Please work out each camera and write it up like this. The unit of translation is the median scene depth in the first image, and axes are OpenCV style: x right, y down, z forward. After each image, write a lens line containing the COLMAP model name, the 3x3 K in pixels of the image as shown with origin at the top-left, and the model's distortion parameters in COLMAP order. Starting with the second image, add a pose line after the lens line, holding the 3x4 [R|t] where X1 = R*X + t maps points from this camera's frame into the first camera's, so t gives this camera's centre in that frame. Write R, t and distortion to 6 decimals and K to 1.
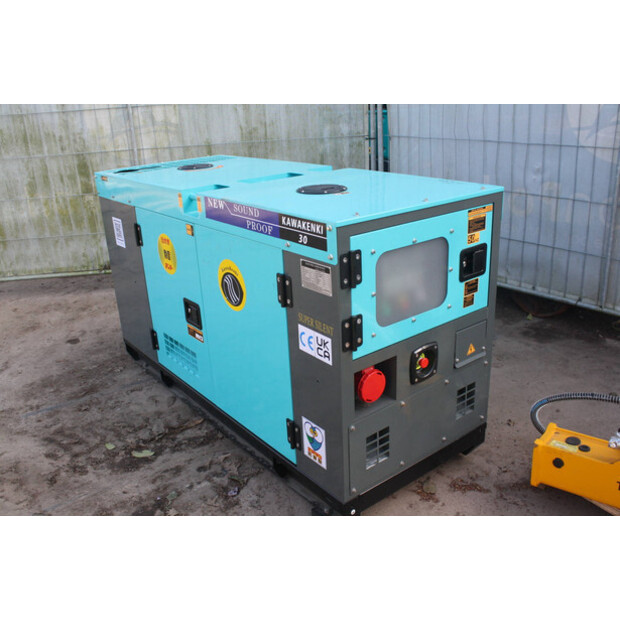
lens RADIAL K [[596.5, 0, 316.4], [0, 596.5, 320.9], [0, 0, 1]] dist [-0.099638, 0.000000]
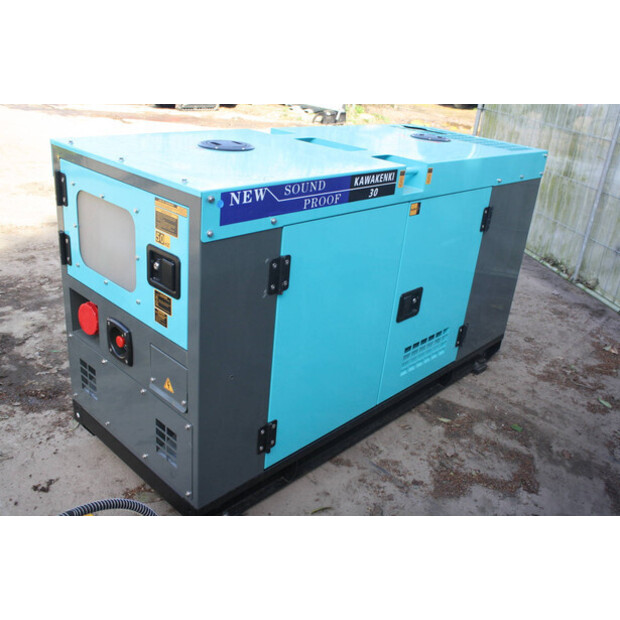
lens RADIAL K [[596.5, 0, 308.7], [0, 596.5, 316.2], [0, 0, 1]] dist [-0.099638, 0.000000]
pose [[0.136940, 0.464705, -0.874812, 0.943169], [-0.454215, 0.814276, 0.361446, -0.394921], [0.880305, 0.347856, 0.322583, 0.914857]]
